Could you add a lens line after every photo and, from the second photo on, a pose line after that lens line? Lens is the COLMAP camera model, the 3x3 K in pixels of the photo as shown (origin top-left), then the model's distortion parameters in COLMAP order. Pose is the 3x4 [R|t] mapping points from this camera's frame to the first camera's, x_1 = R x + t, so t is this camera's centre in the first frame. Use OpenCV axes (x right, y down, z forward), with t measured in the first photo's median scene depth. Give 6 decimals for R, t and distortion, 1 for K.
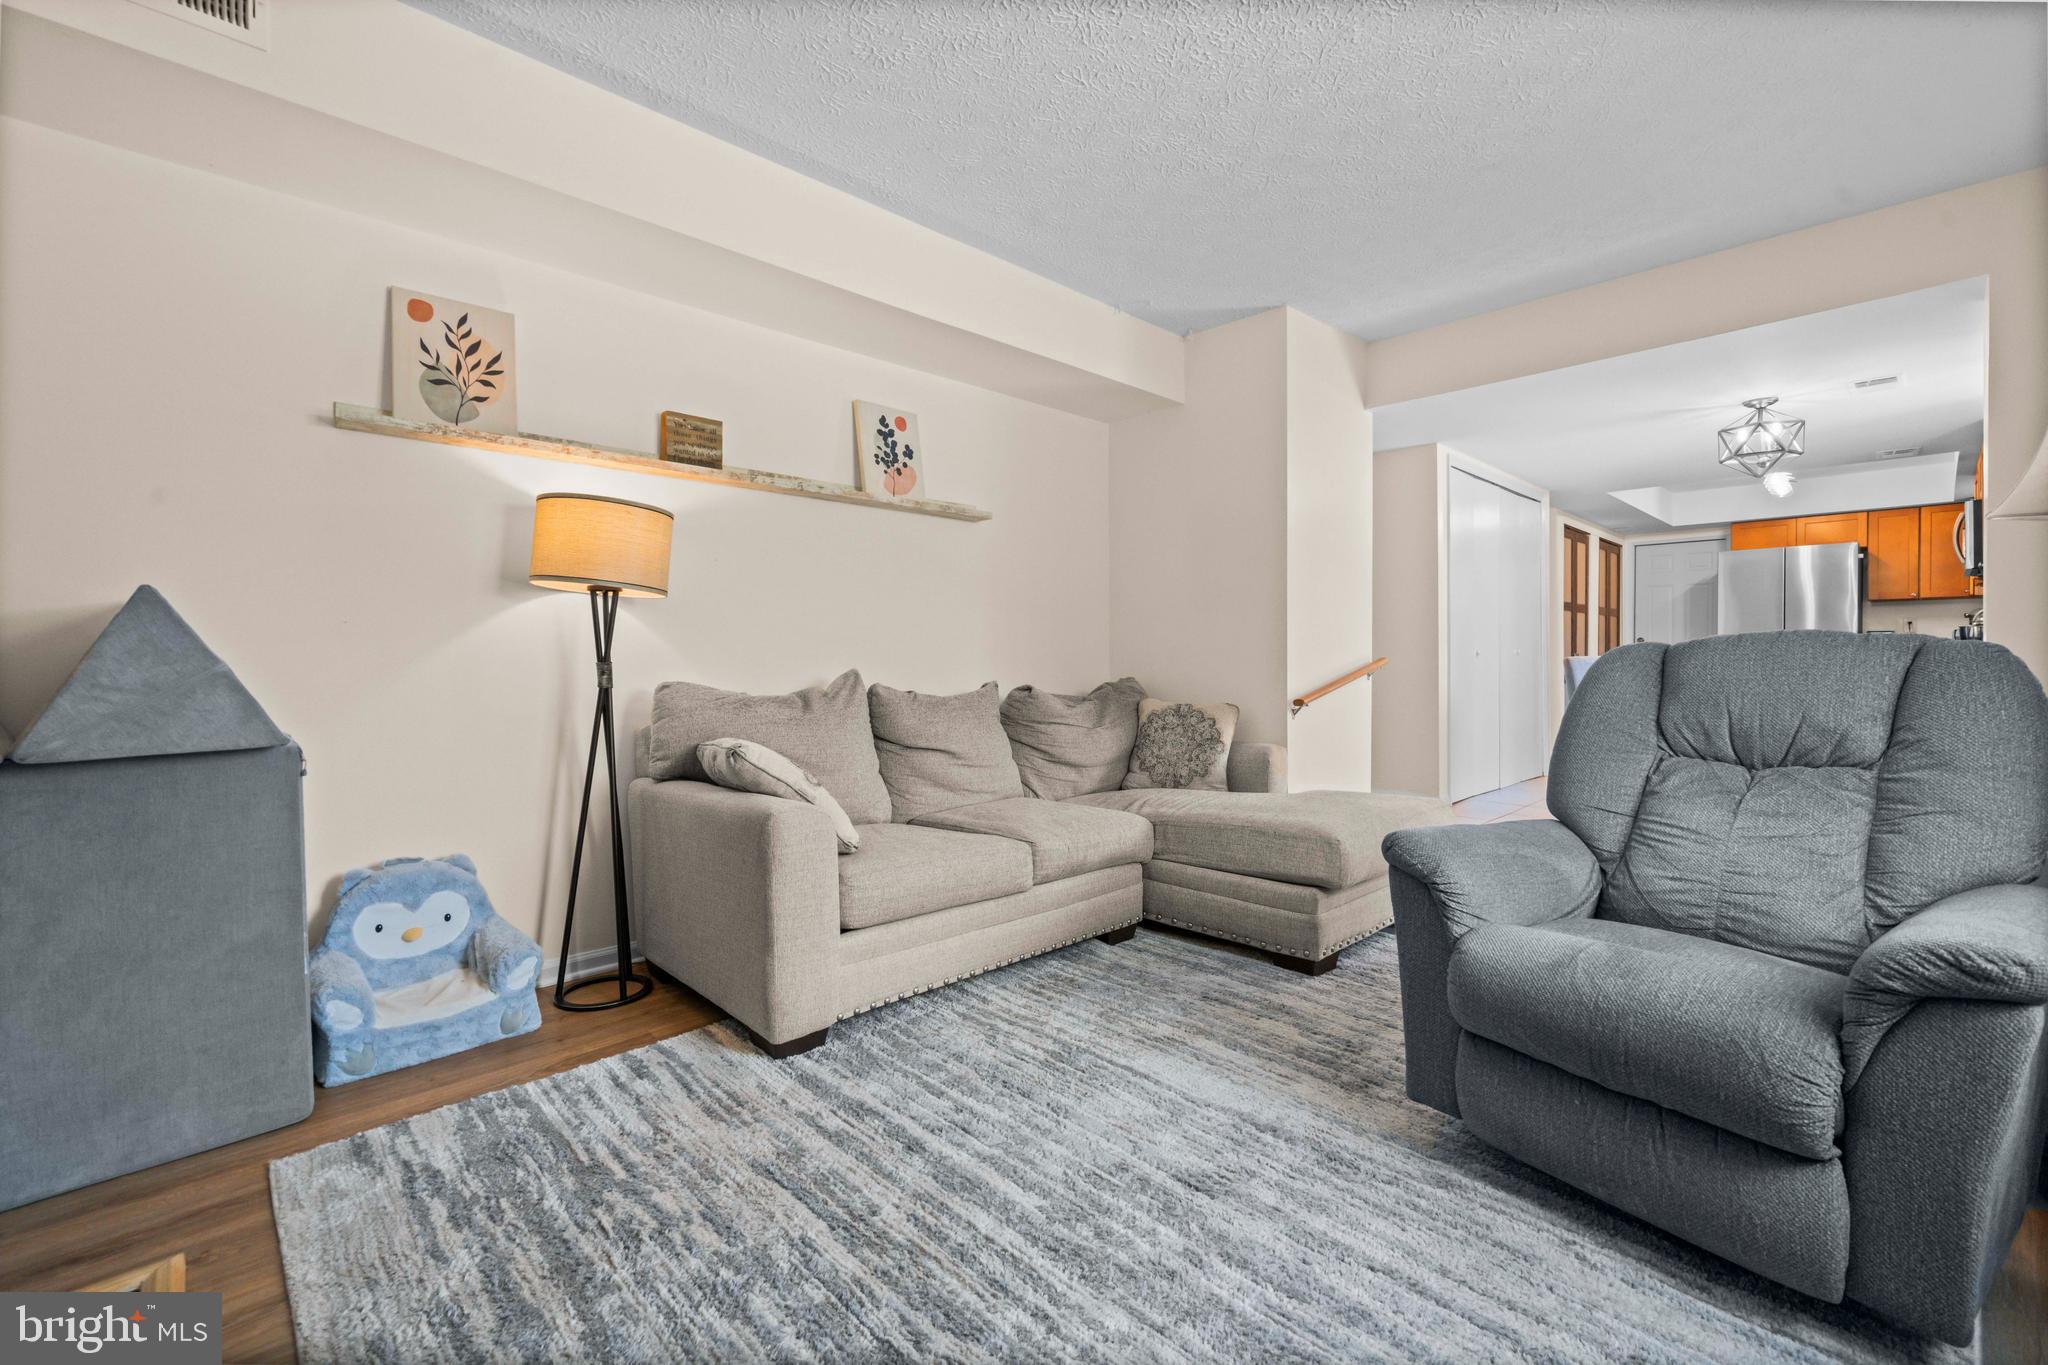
lens RADIAL K [[882.1, 0, 1033.0], [0, 882.1, 676.3], [0, 0, 1]] dist [0.002391, -0.000099]
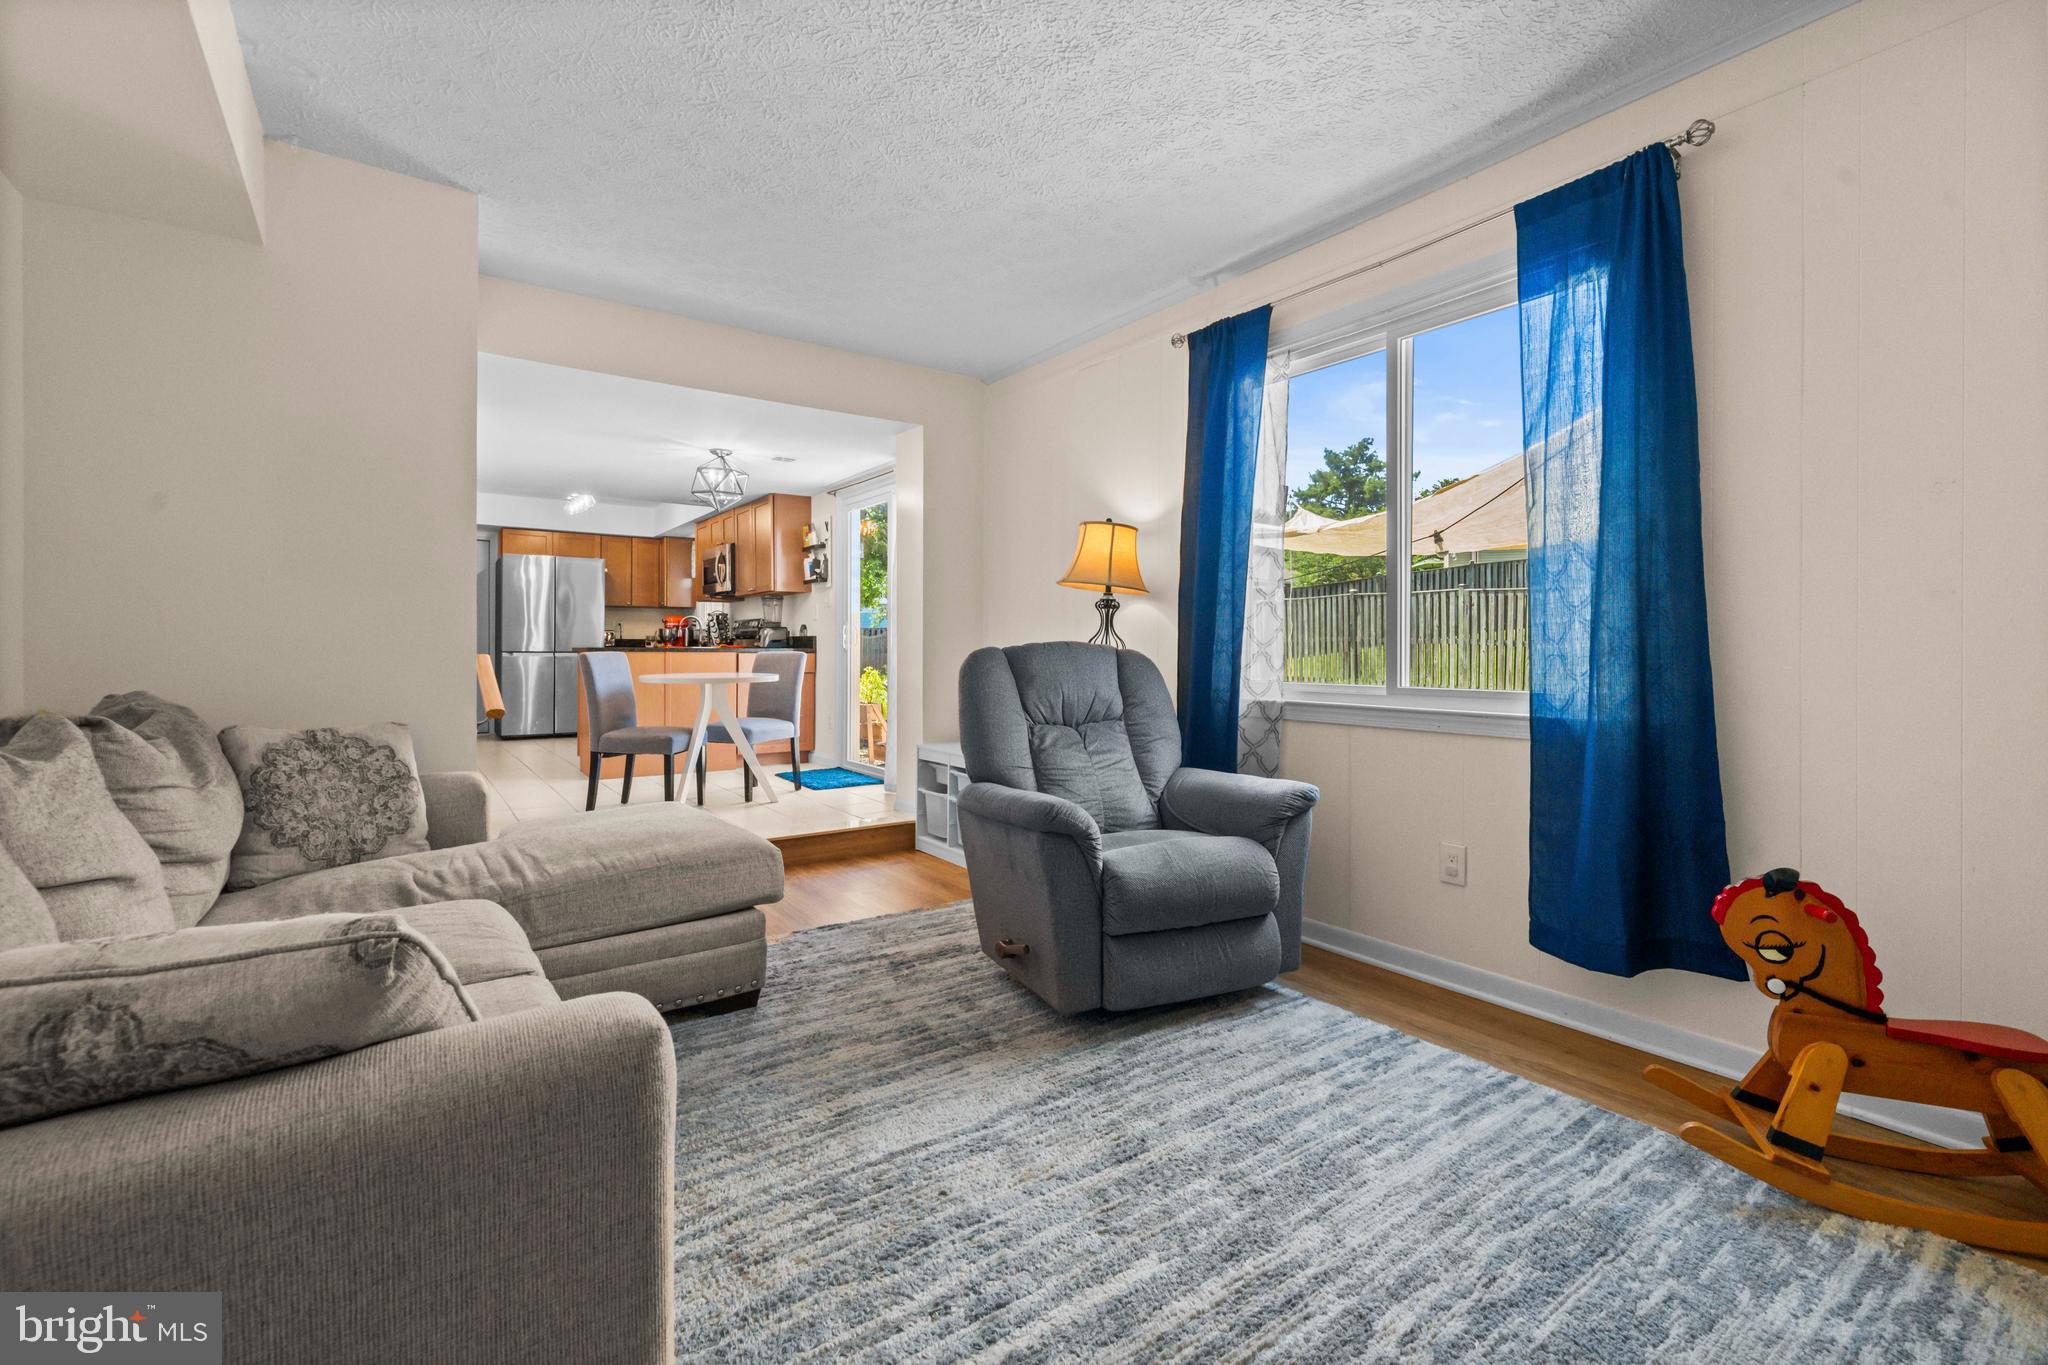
lens RADIAL K [[882.1, 0, 1020.9], [0, 882.1, 648.5], [0, 0, 1]] dist [0.002391, -0.000099]
pose [[0.148457, 0.003157, 0.988914, -0.640320], [0.015678, 0.999862, -0.005545, -0.025657], [-0.988795, 0.016327, 0.148387, 0.683888]]
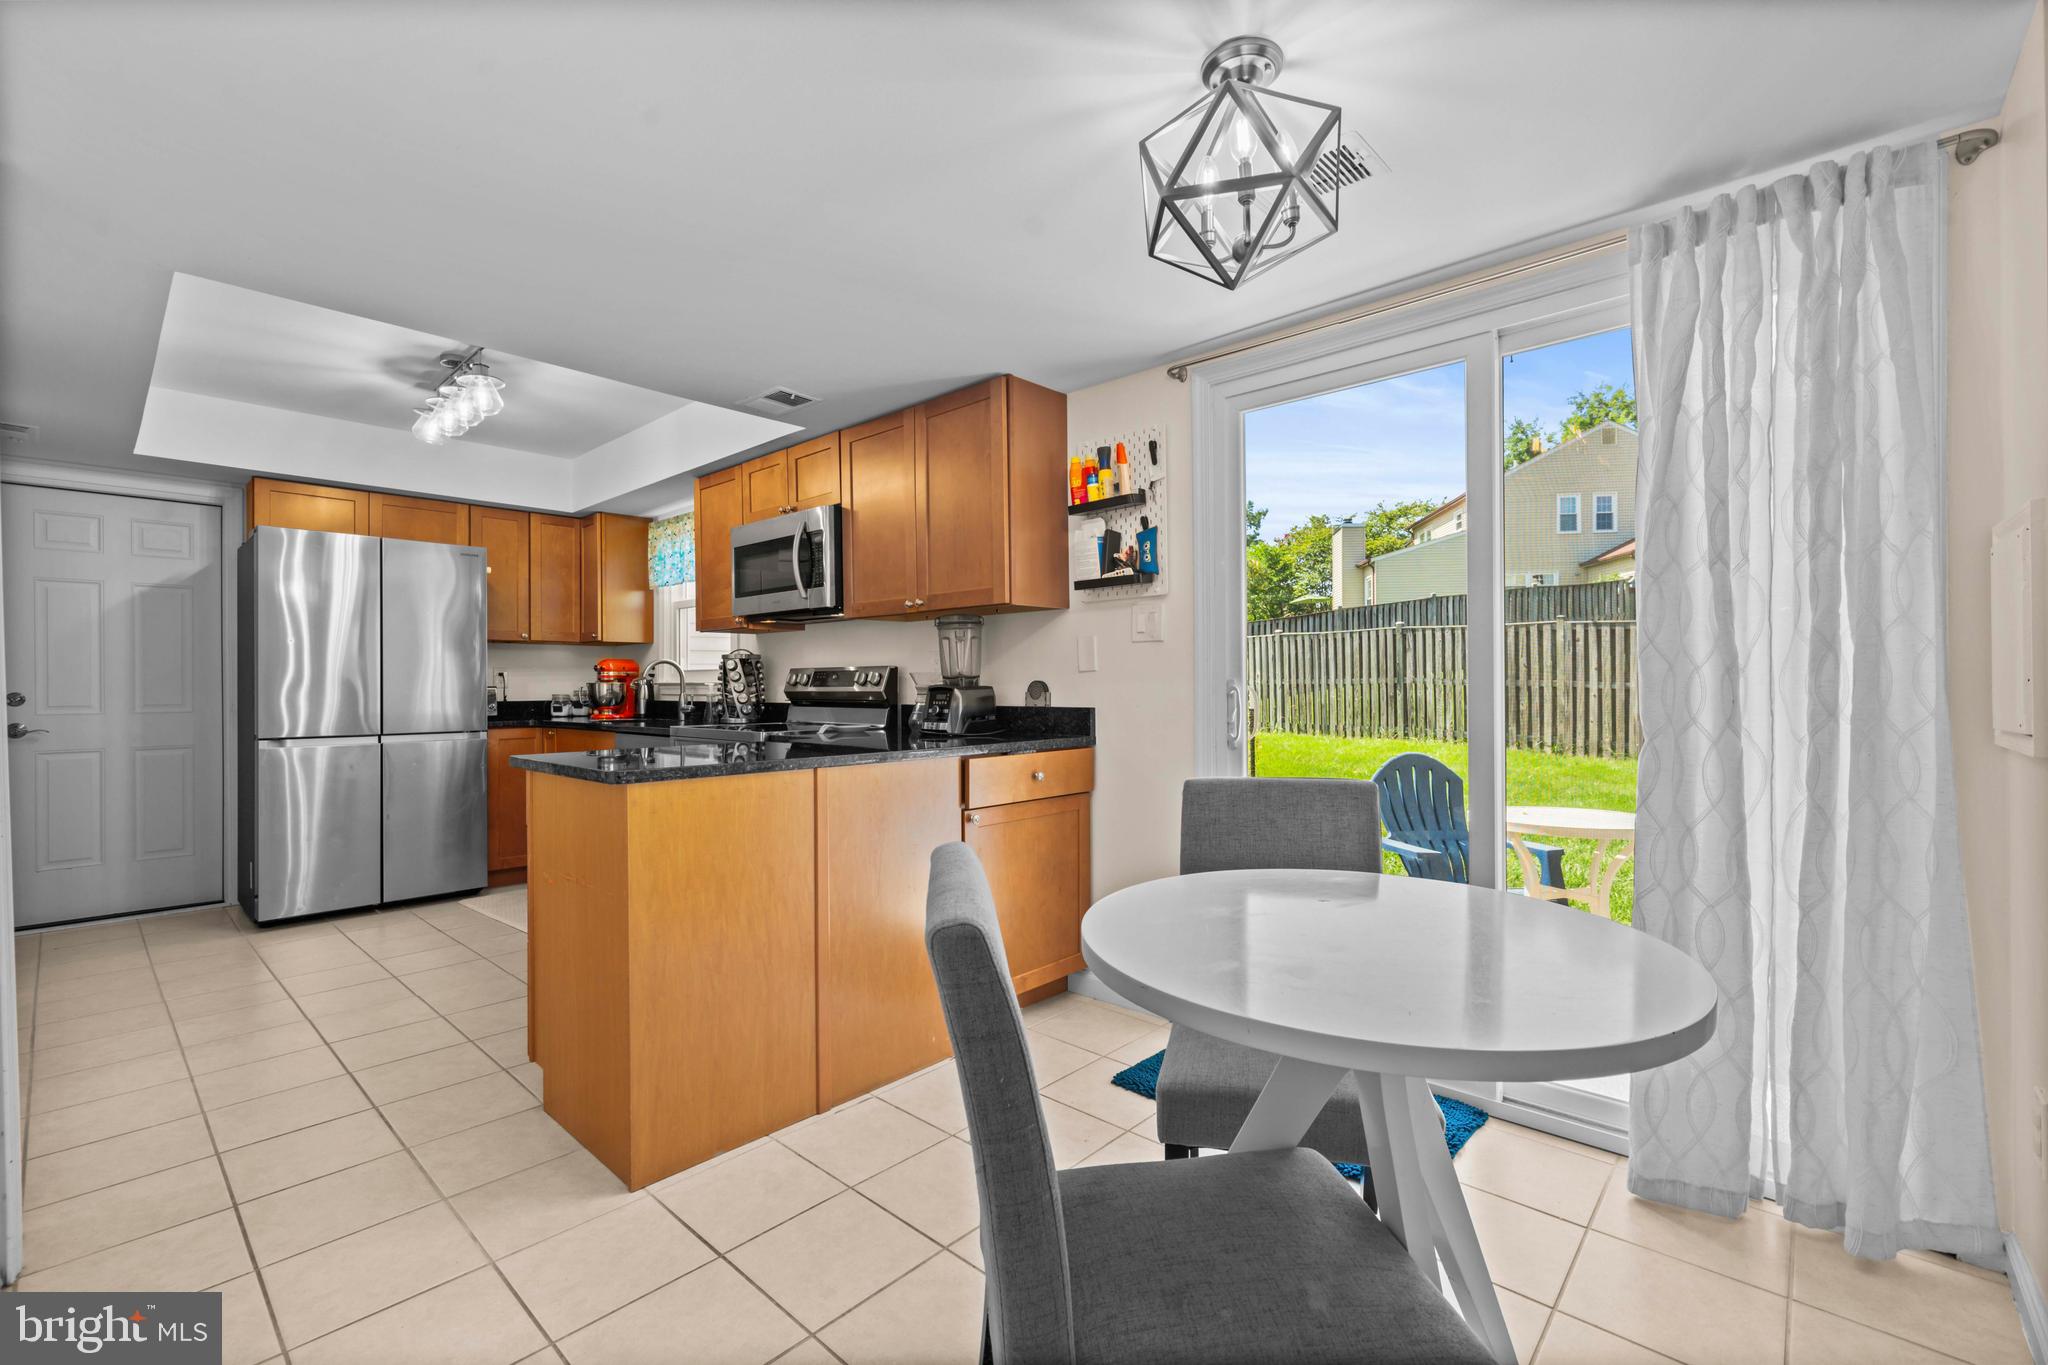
lens RADIAL K [[882.1, 0, 1028.0], [0, 882.1, 681.4], [0, 0, 1]] dist [0.002391, -0.000099]
pose [[-0.055456, 0.006758, 0.998438, 0.784894], [0.026437, 0.999636, -0.005298, -0.121462], [-0.998111, 0.026102, -0.055615, 1.882568]]
